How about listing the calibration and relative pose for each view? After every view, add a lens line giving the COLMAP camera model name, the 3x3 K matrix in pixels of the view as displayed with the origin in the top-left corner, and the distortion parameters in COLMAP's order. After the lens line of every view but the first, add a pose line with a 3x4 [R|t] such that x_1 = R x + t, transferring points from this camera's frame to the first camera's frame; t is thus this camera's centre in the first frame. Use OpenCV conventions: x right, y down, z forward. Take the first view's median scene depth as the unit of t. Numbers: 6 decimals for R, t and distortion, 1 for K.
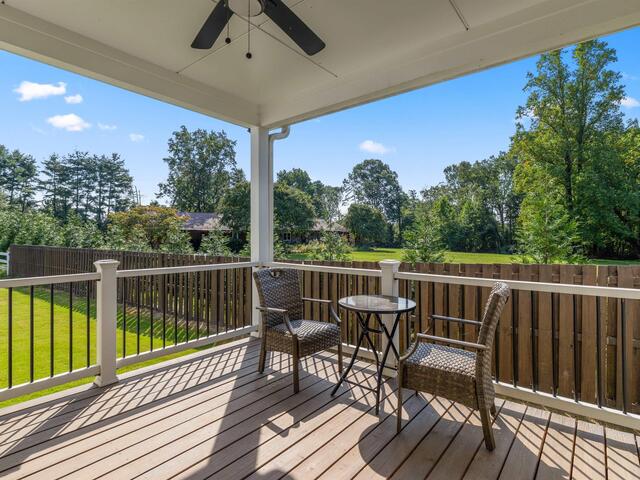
lens RADIAL K [[336.8, 0, 319.4], [0, 336.8, 229.3], [0, 0, 1]] dist [-0.000230, 0.000350]
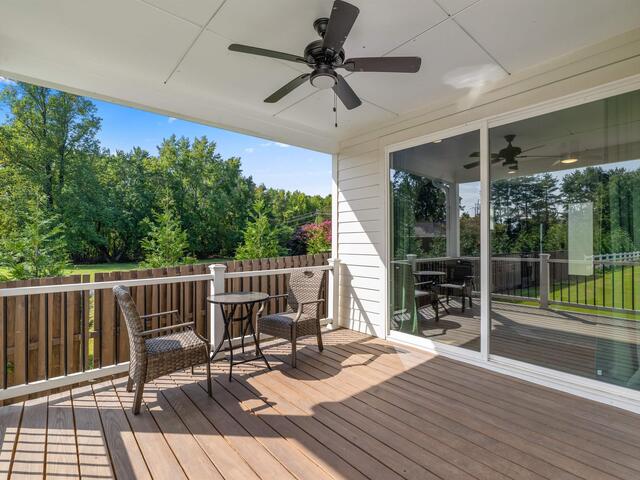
lens RADIAL K [[316.9, 0, 320.4], [0, 316.9, 230.4], [0, 0, 1]] dist [0.001841, 0.000277]
pose [[0.180463, 0.031943, 0.983063, -0.739174], [-0.008647, 0.999485, -0.030889, 0.002495], [-0.983544, -0.002926, 0.180646, 0.367674]]
